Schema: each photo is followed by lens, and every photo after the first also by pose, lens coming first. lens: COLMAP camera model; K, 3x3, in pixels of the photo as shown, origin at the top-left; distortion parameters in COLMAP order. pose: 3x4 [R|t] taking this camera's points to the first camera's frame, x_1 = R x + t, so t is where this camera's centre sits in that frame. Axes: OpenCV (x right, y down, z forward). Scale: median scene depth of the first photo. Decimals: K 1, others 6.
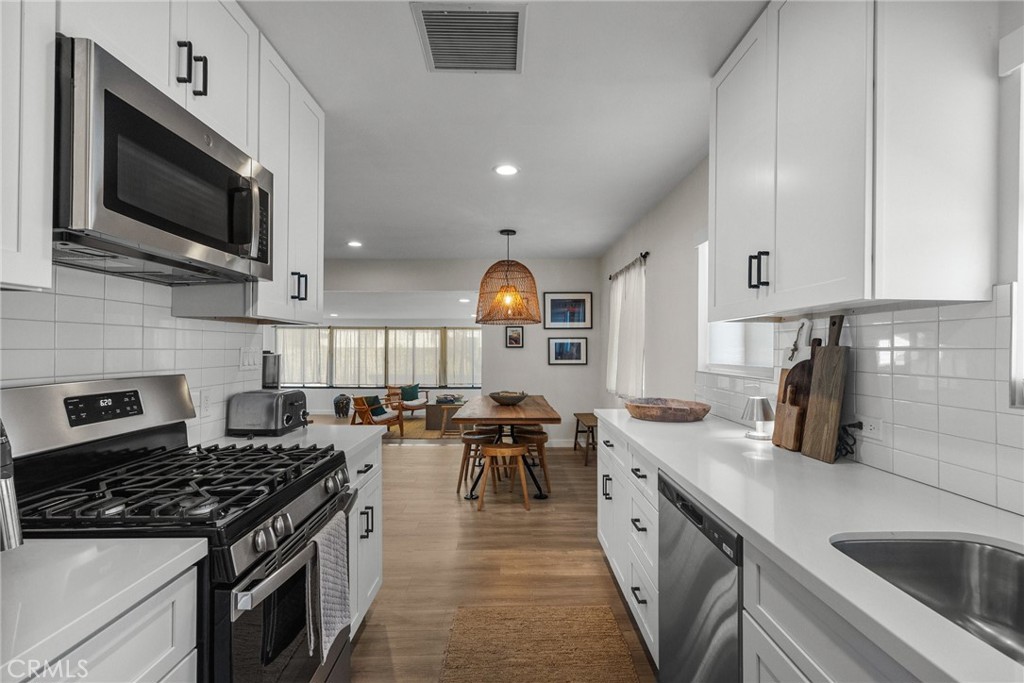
lens RADIAL K [[467.3, 0, 511.6], [0, 467.3, 349.1], [0, 0, 1]] dist [-0.006859, 0.004293]
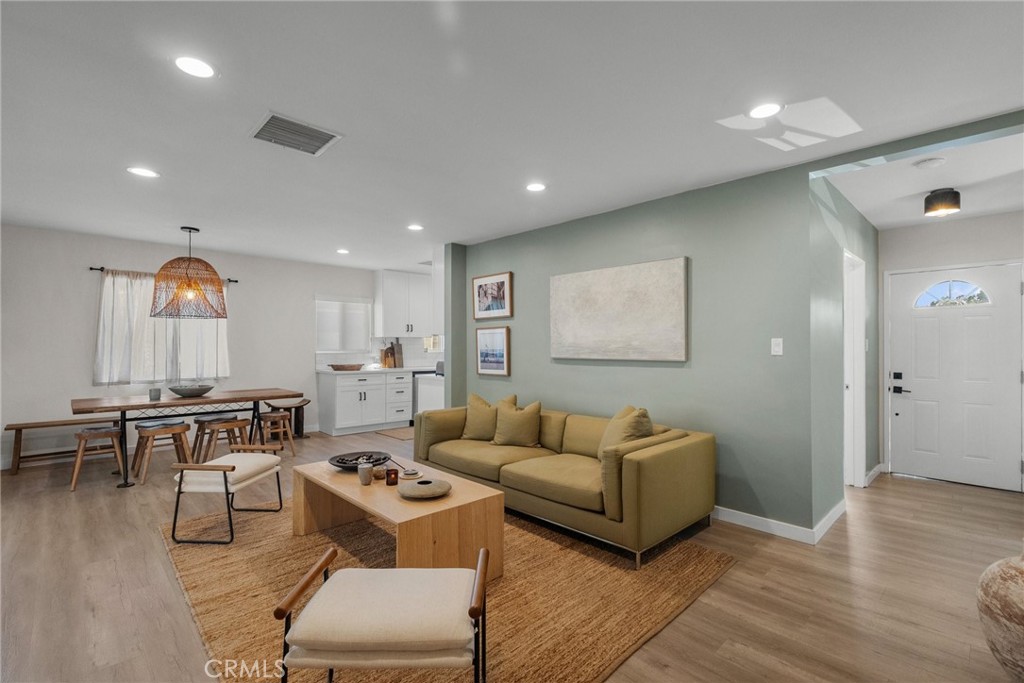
lens RADIAL K [[467.3, 0, 514.3], [0, 467.3, 345.2], [0, 0, 1]] dist [-0.006859, 0.004293]
pose [[-0.692133, -0.003779, 0.721760, -0.951694], [-0.005958, 0.999982, -0.000478, 0.000508], [-0.721745, -0.004631, -0.692143, 0.913902]]
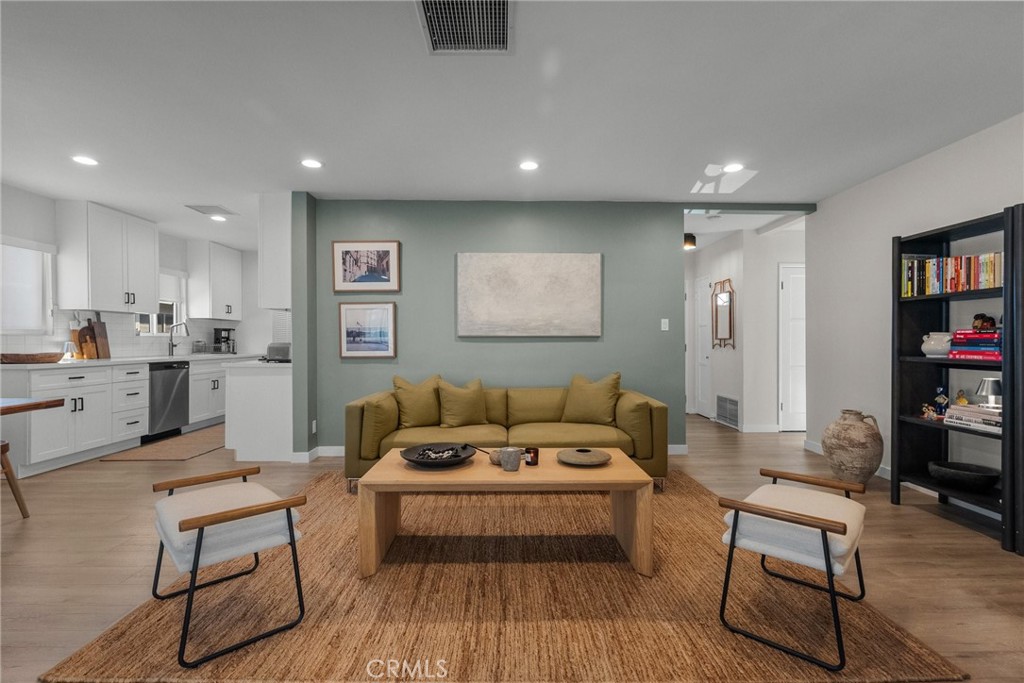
lens RADIAL K [[467.3, 0, 515.6], [0, 467.3, 343.2], [0, 0, 1]] dist [-0.006859, 0.004293]
pose [[-0.999842, -0.005677, -0.016866, -0.530624], [-0.005744, 0.999976, 0.003890, 0.028012], [0.016844, 0.003986, -0.999850, 1.088977]]
